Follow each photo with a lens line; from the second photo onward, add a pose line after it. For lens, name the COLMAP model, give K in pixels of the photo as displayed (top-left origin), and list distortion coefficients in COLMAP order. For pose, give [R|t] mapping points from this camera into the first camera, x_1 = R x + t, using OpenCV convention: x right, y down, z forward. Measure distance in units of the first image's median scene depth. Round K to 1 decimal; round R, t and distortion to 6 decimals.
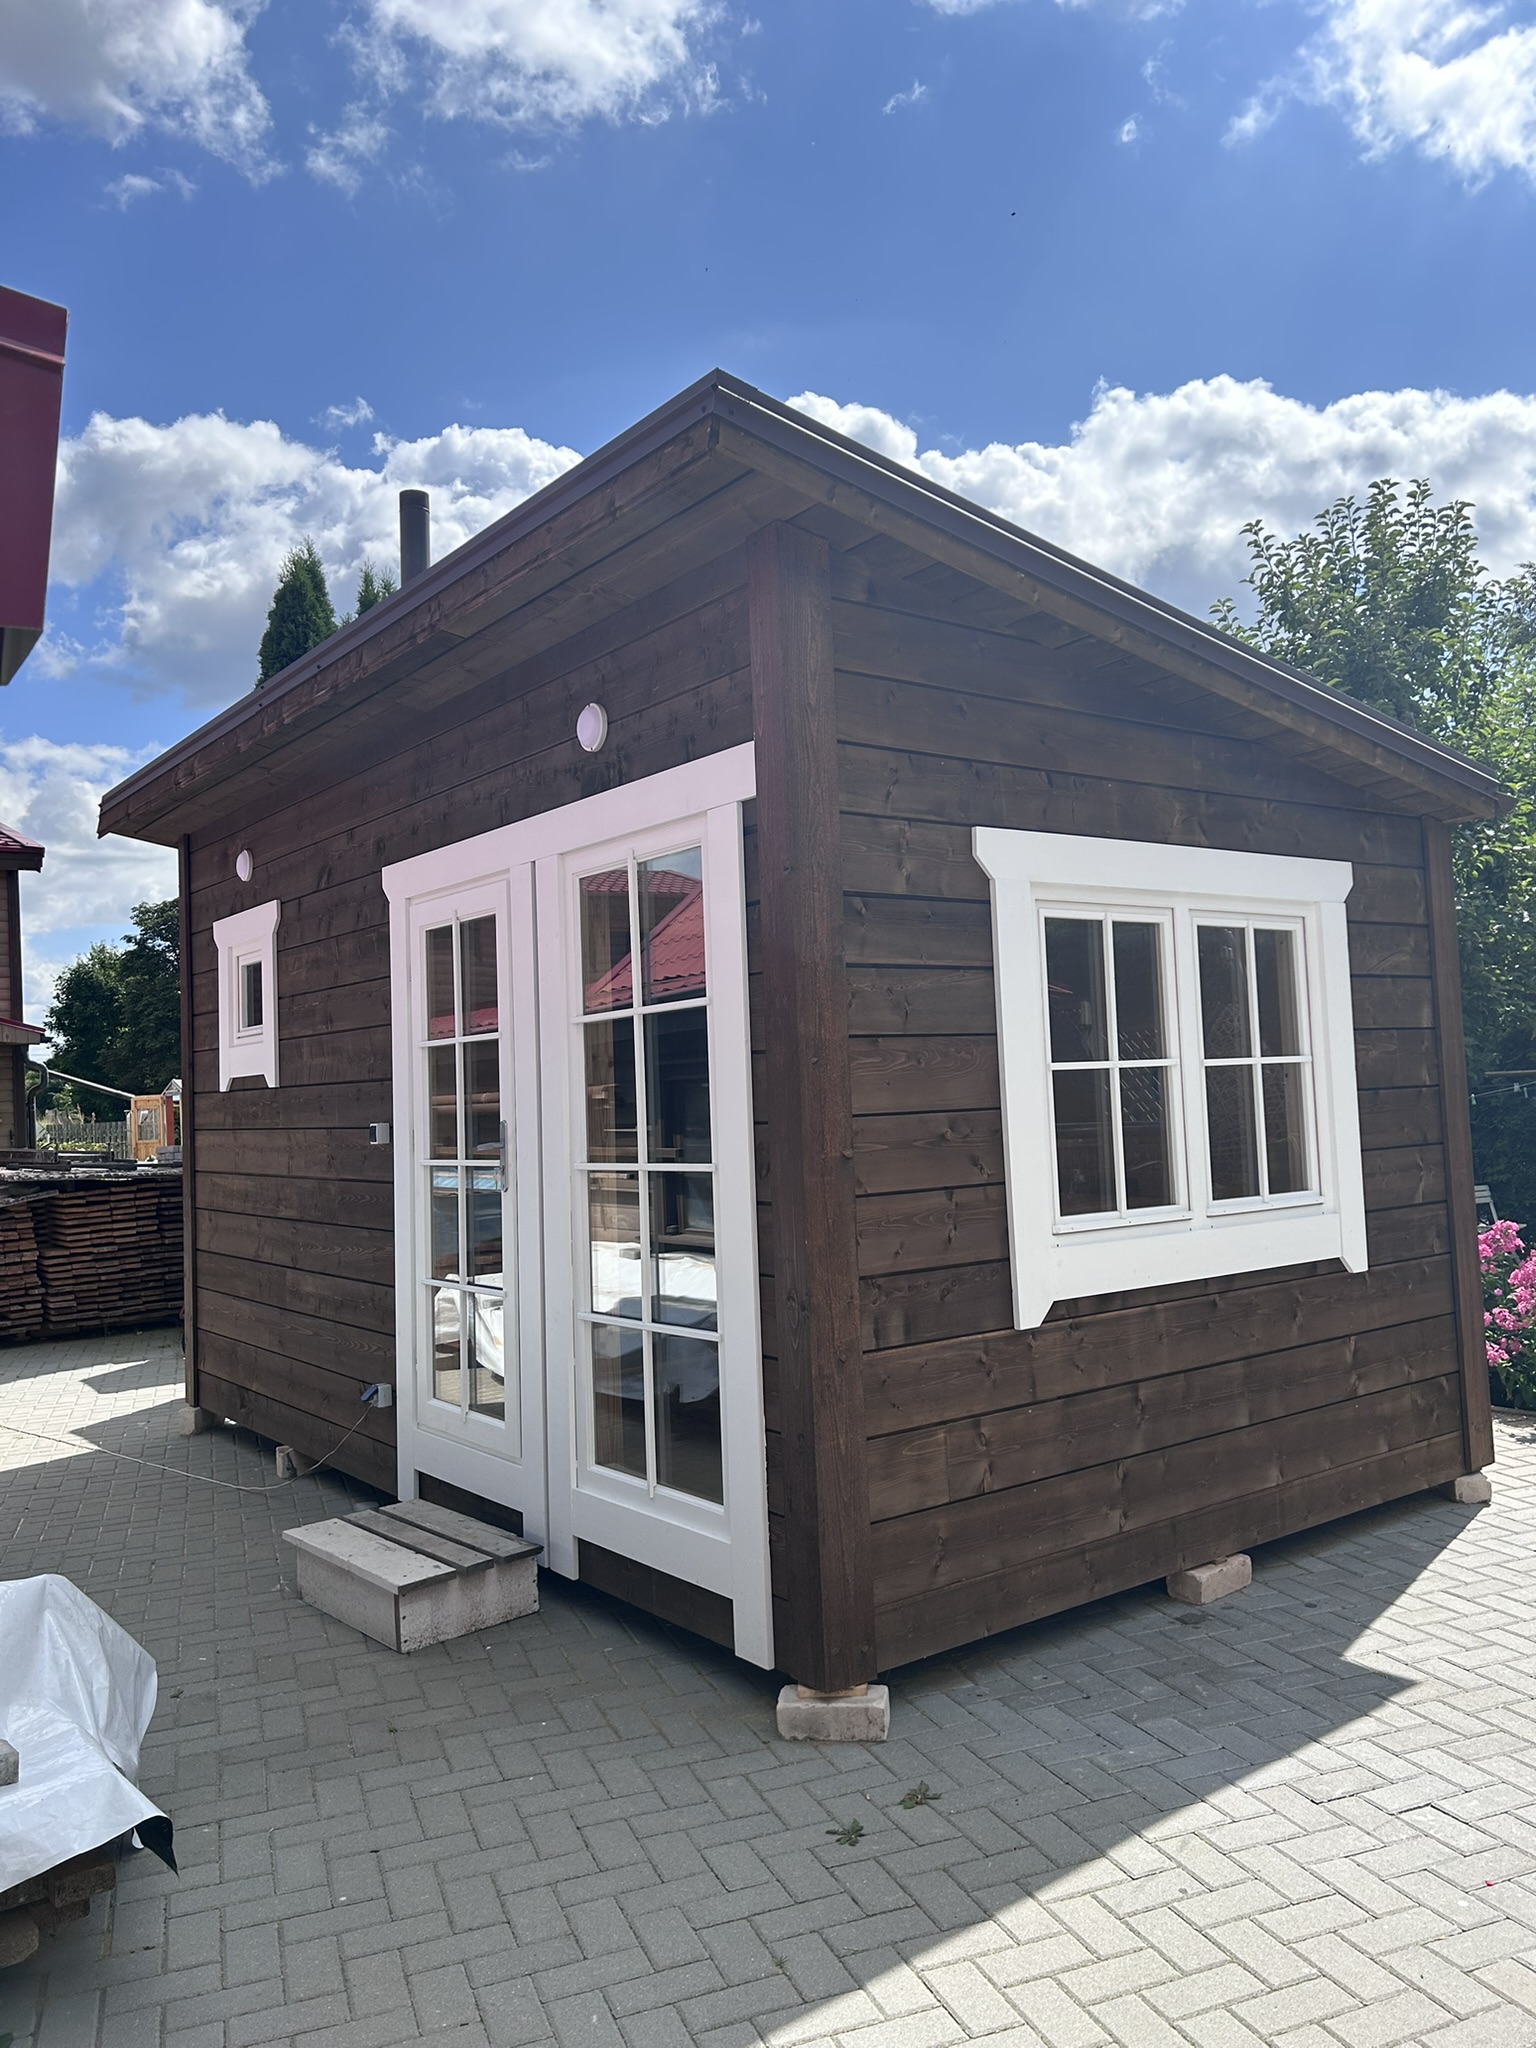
lens RADIAL K [[1538.2, 0, 765.0], [0, 1538.2, 1016.8], [0, 0, 1]] dist [0.107081, -0.212655]
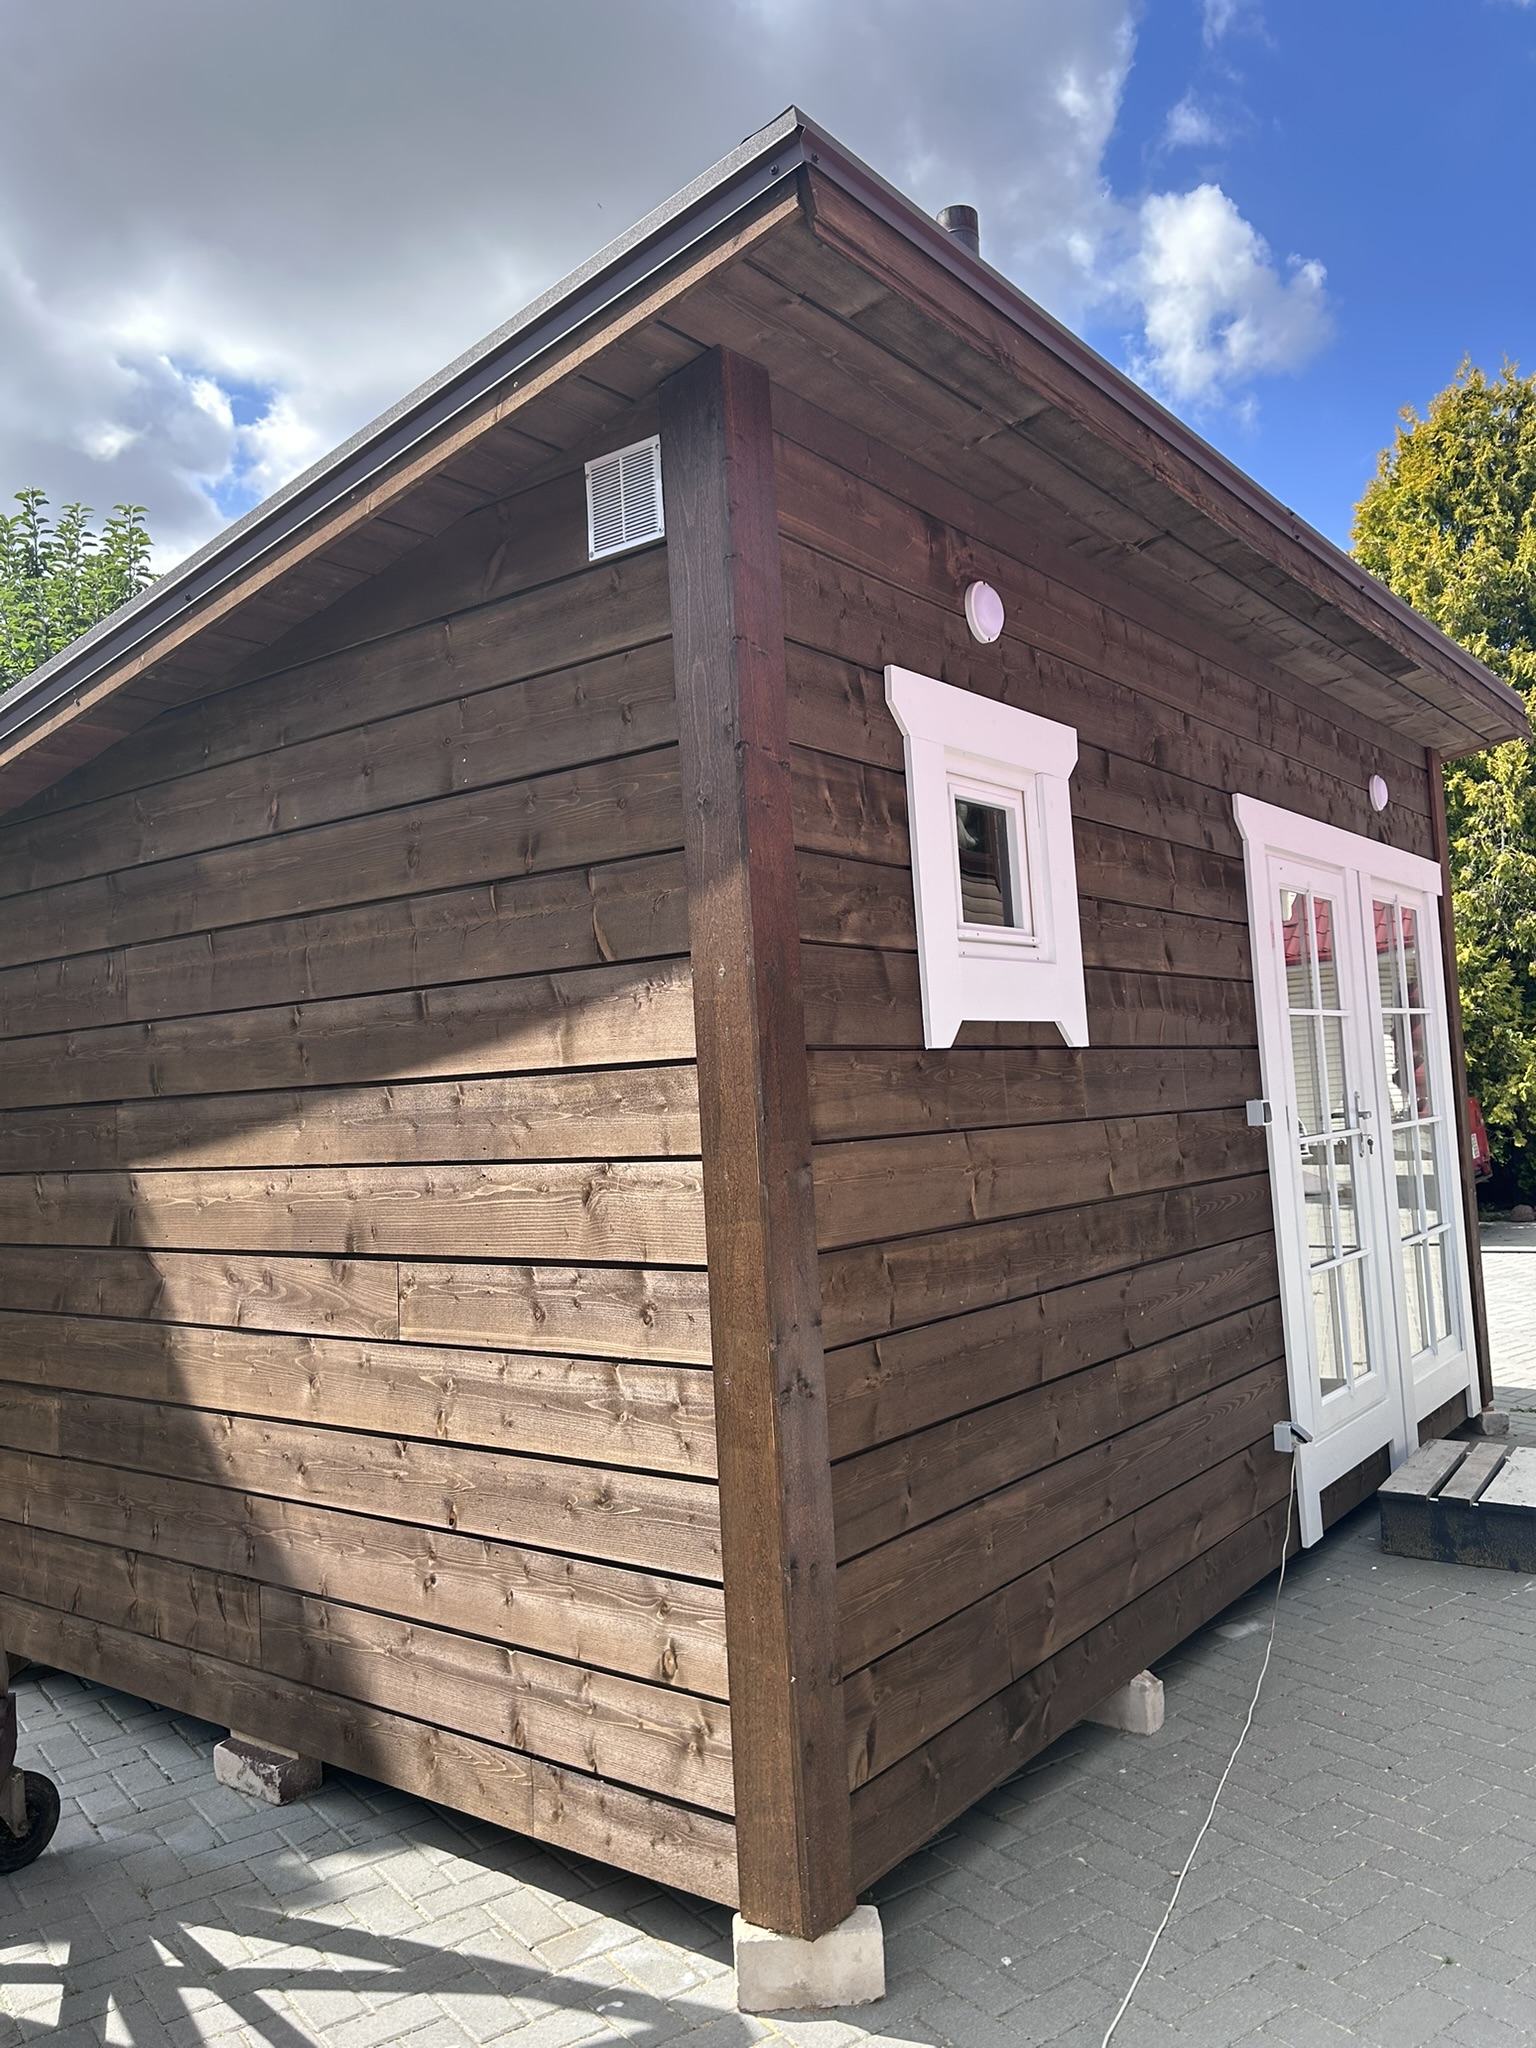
lens RADIAL K [[1540.4, 0, 764.3], [0, 1540.4, 1026.7], [0, 0, 1]] dist [0.059080, -0.069283]
pose [[-0.273123, 0.101455, 0.956614, -1.080250], [0.011607, 0.994698, -0.102181, 0.124317], [-0.961909, -0.016804, -0.272853, 1.662120]]
